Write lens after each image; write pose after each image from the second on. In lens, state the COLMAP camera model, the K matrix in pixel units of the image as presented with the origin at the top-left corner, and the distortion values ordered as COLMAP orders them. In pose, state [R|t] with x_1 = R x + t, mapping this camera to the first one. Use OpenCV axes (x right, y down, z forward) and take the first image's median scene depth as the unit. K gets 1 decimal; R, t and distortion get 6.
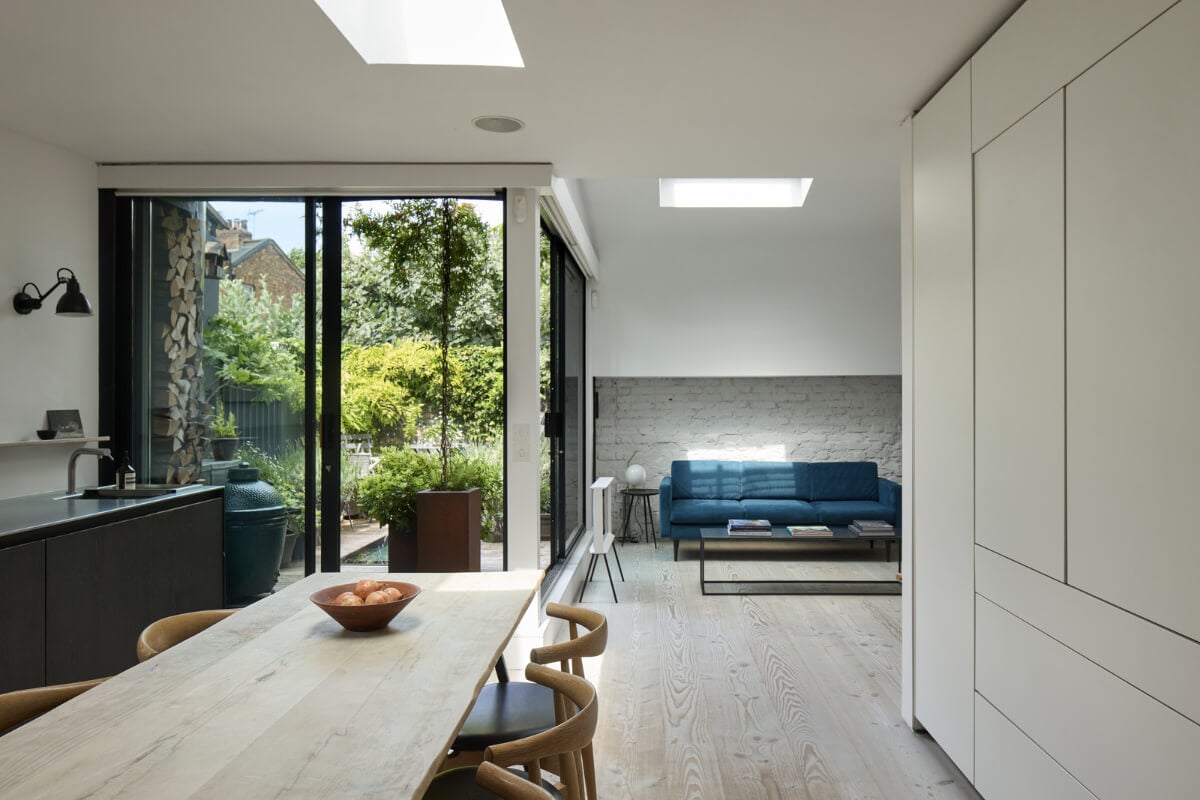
lens RADIAL K [[1284.1, 0, 600.0], [0, 1284.1, 400.0], [0, 0, 1]] dist [0.014218, 0.008274]
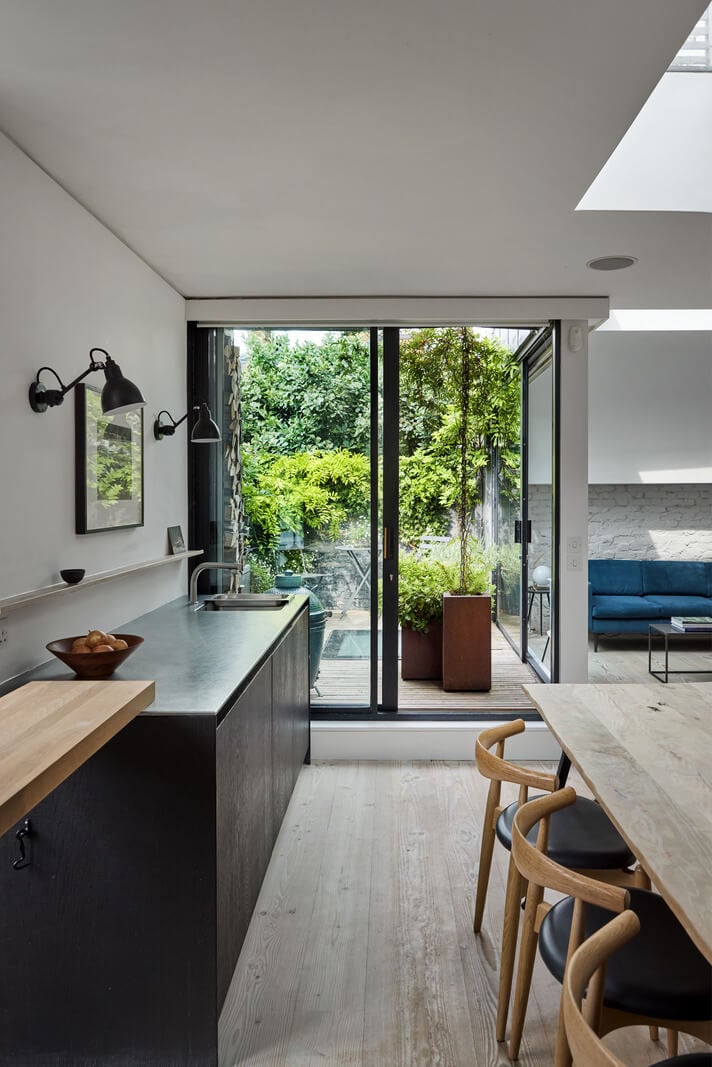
lens RADIAL K [[1141.8, 0, 356.0], [0, 1141.8, 533.5], [0, 0, 1]] dist [0.014218, 0.008274]
pose [[0.999982, -0.000251, 0.005994, -0.136225], [0.000032, 0.999336, 0.036444, -0.011151], [-0.006000, -0.036443, 0.999318, 0.017837]]
